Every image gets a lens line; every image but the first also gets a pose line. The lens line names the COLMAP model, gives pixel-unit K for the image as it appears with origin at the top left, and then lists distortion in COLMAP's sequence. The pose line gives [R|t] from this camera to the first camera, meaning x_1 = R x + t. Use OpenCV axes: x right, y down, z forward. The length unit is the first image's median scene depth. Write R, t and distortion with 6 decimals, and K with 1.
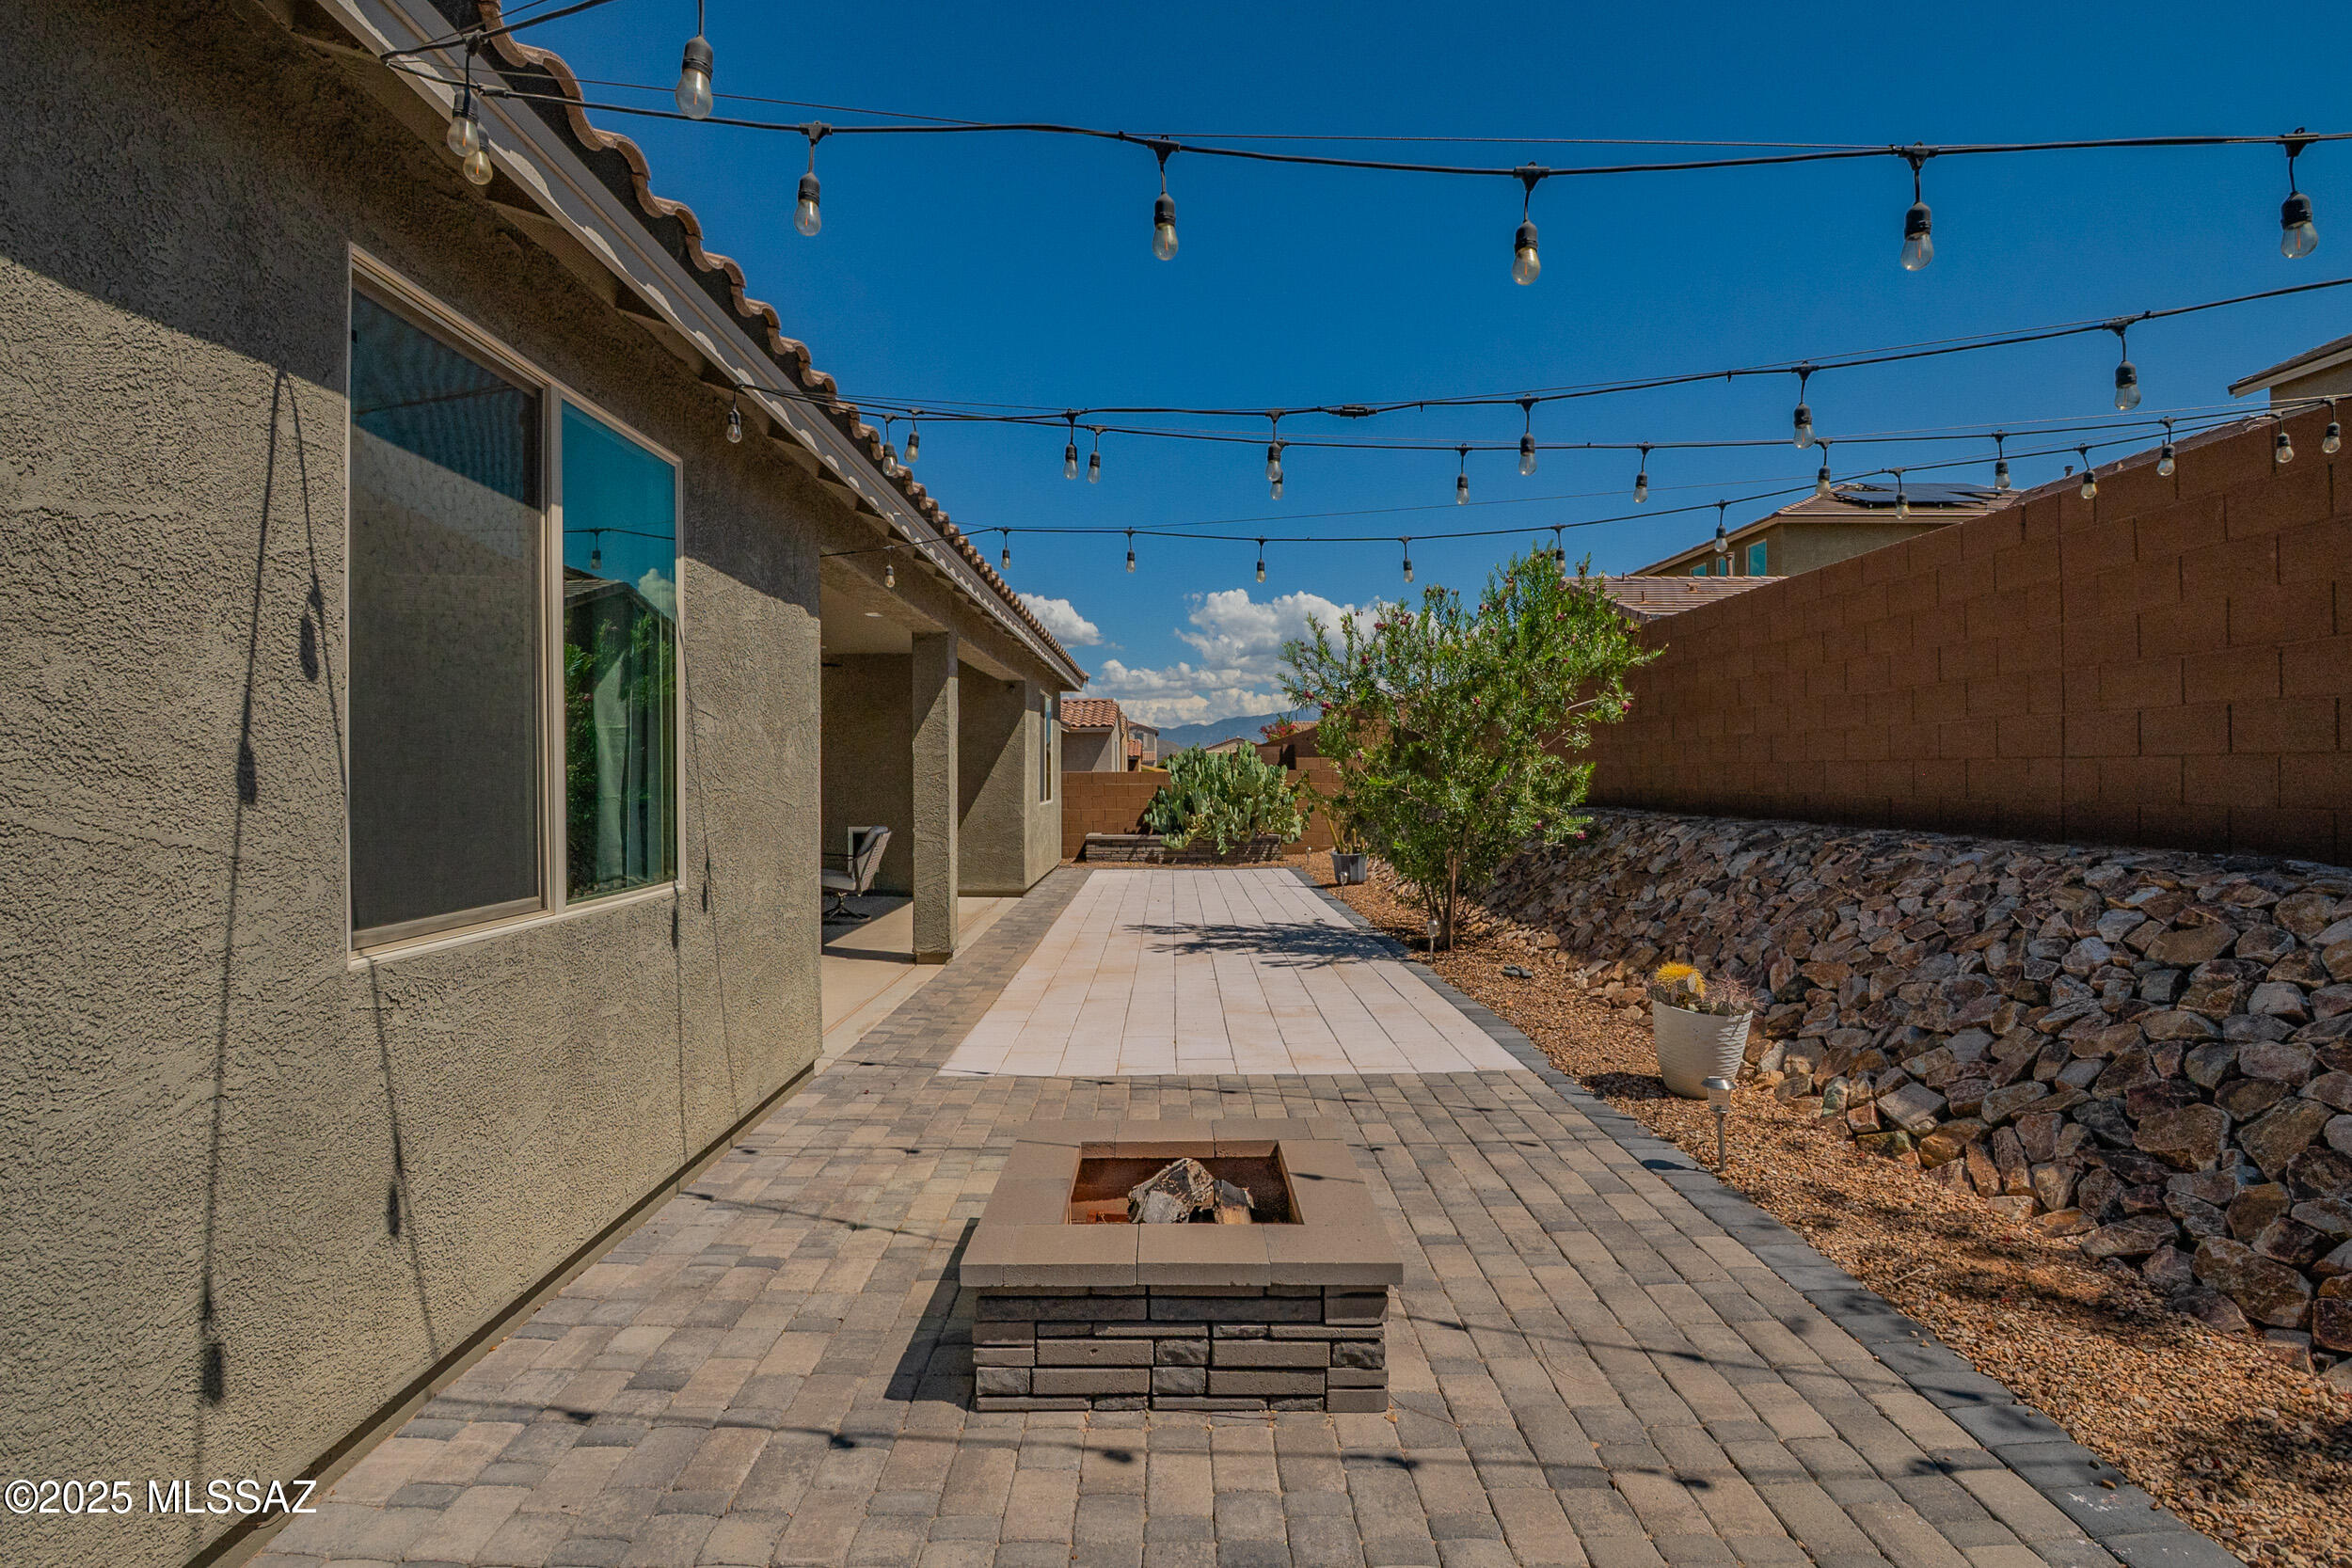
lens RADIAL K [[1036.1, 0, 1163.9], [0, 1036.1, 773.3], [0, 0, 1]] dist [0.019230, -0.021002]
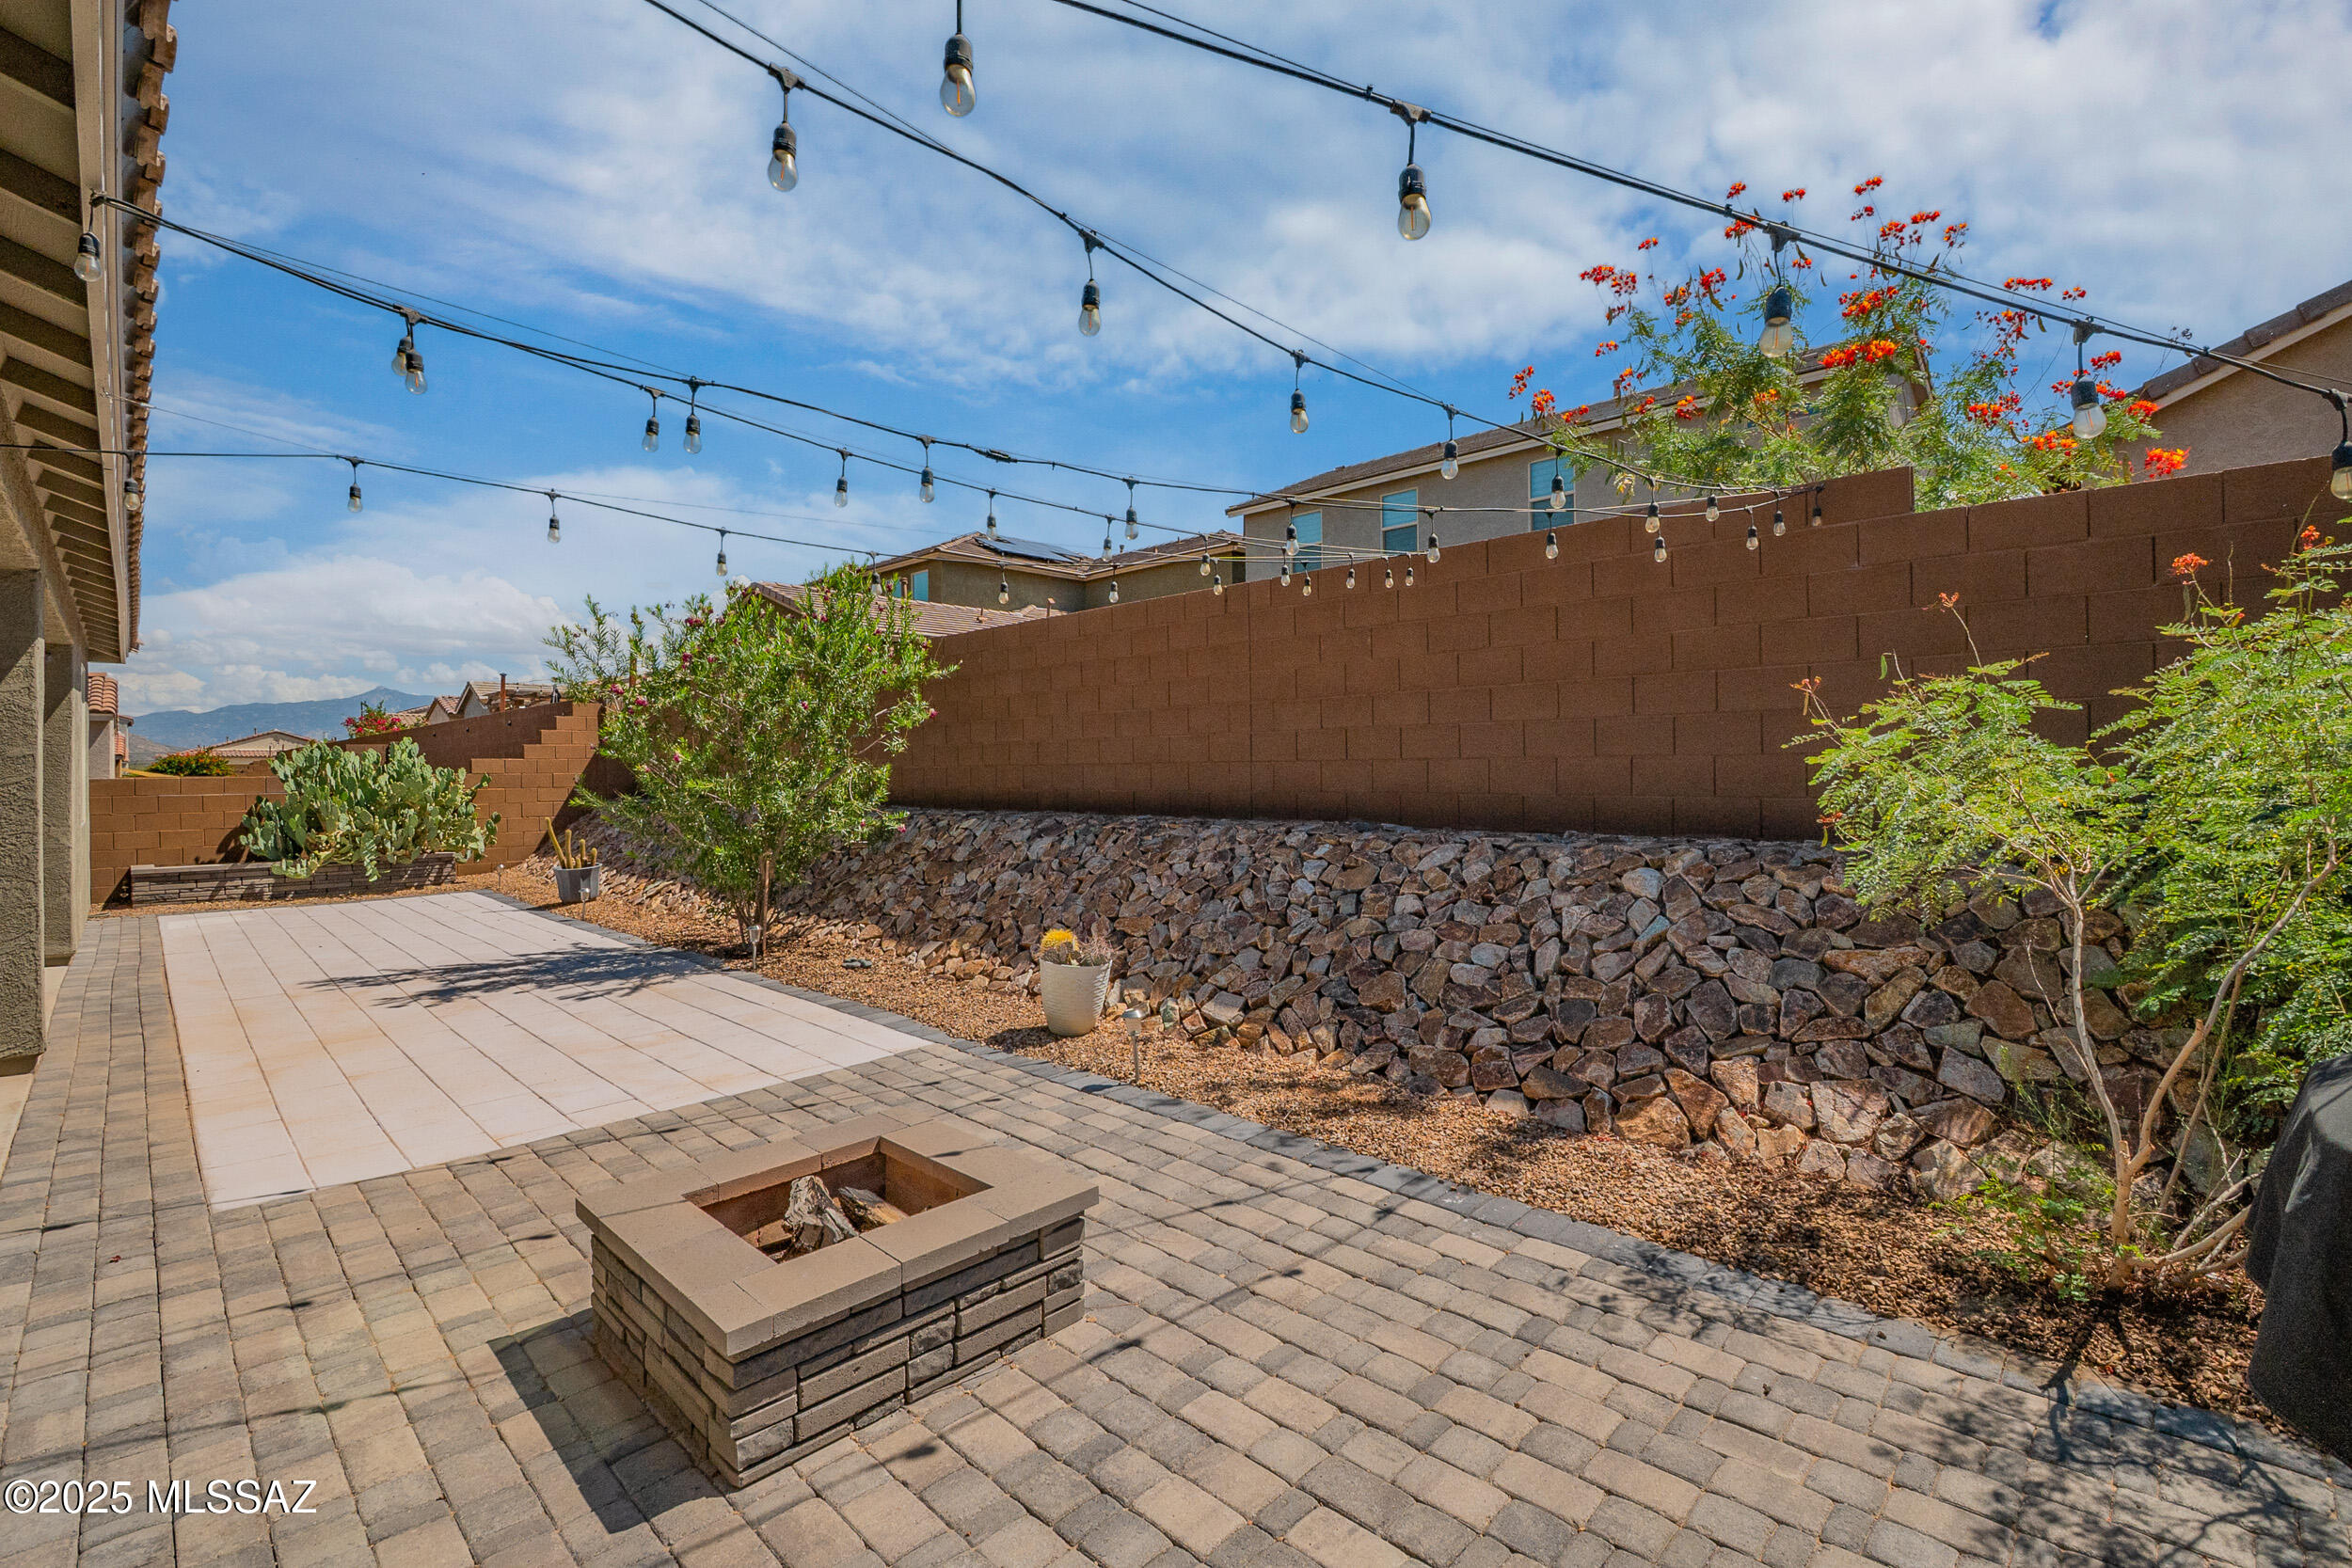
lens RADIAL K [[1036.1, 0, 1163.9], [0, 1036.1, 773.3], [0, 0, 1]] dist [0.019230, -0.021002]
pose [[0.703727, -0.008212, 0.710423, -0.334970], [0.008472, 0.999959, 0.003167, -0.005354], [-0.710420, 0.003790, 0.703768, 0.059963]]
